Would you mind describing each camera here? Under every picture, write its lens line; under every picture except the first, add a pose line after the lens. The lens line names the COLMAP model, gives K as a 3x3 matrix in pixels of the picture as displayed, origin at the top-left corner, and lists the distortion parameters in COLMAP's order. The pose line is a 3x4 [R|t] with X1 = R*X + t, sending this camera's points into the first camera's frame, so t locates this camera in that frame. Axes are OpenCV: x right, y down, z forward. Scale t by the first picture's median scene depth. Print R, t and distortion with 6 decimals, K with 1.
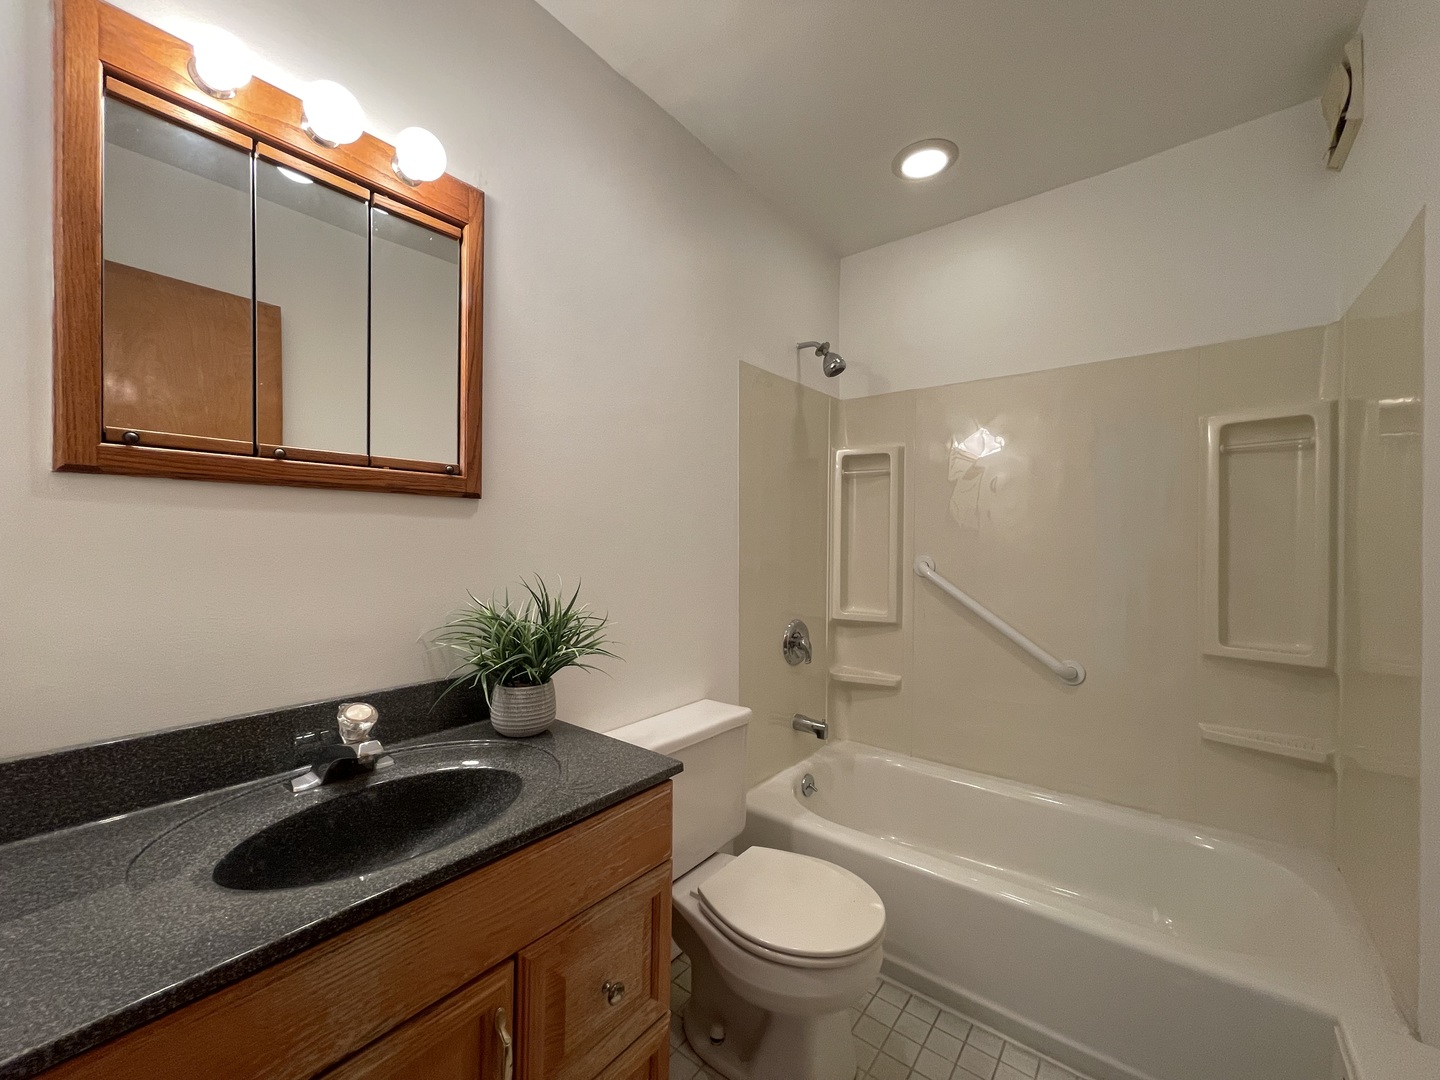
lens RADIAL K [[581.0, 0, 719.1], [0, 581.0, 543.9], [0, 0, 1]] dist [-0.000813, 0.000075]
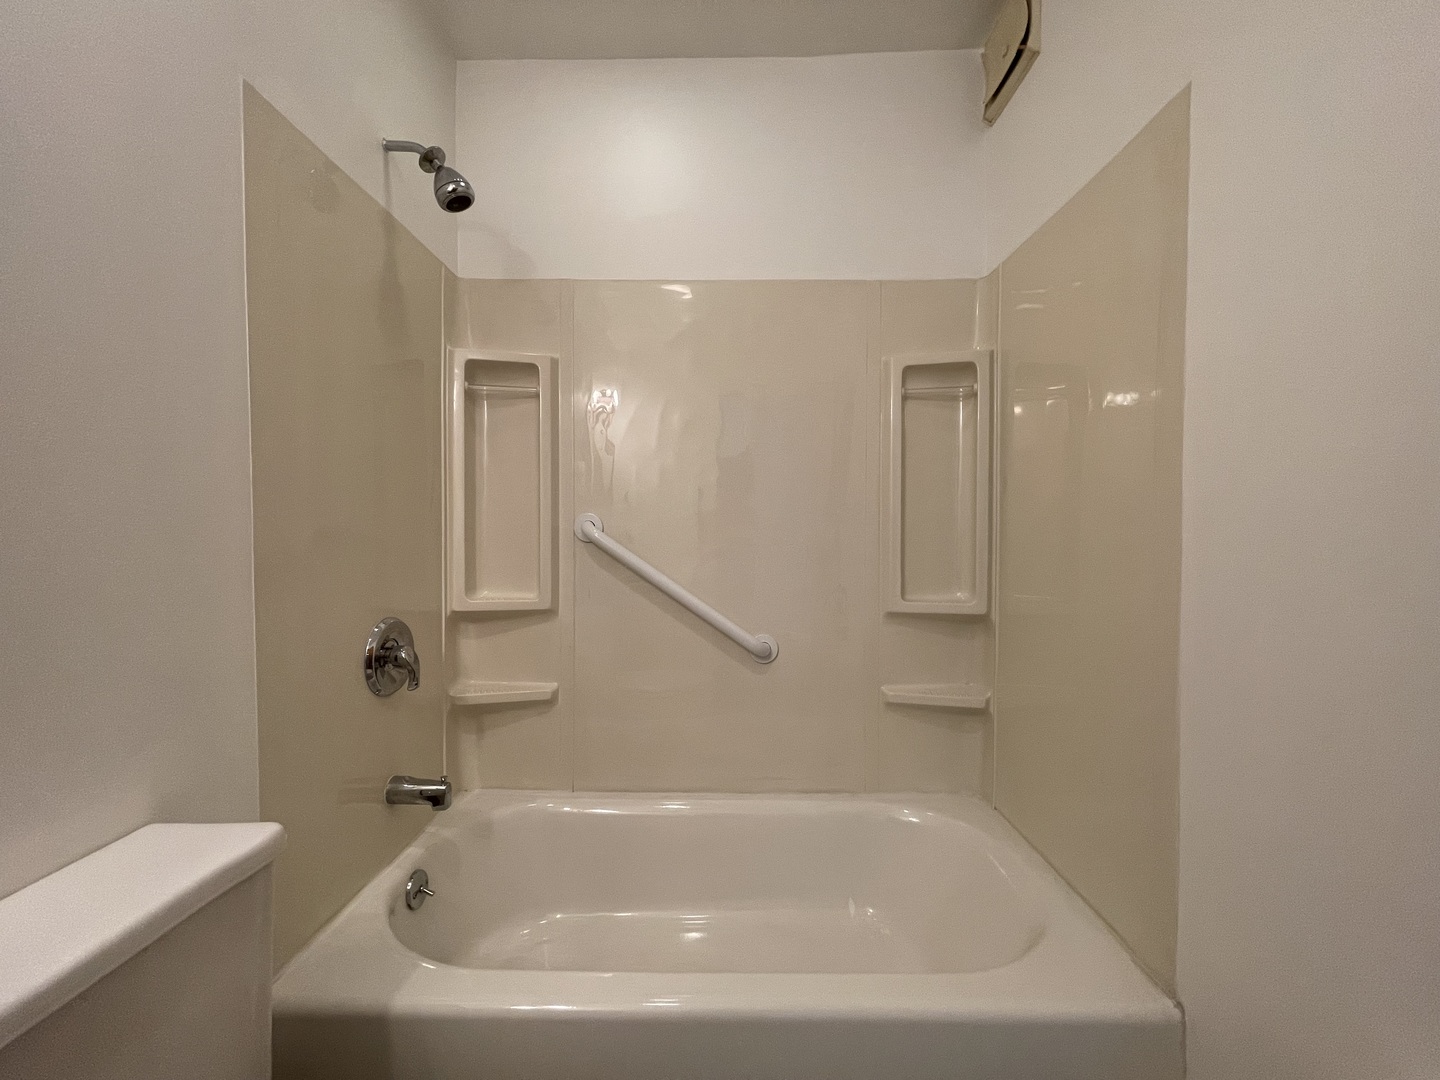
lens RADIAL K [[588.9, 0, 719.8], [0, 588.9, 541.2], [0, 0, 1]] dist [-0.005373, -0.000184]
pose [[0.795799, -0.017590, 0.605305, 0.040721], [0.007206, 0.999782, 0.019581, 0.044079], [-0.605518, -0.011221, 0.795753, 0.328564]]
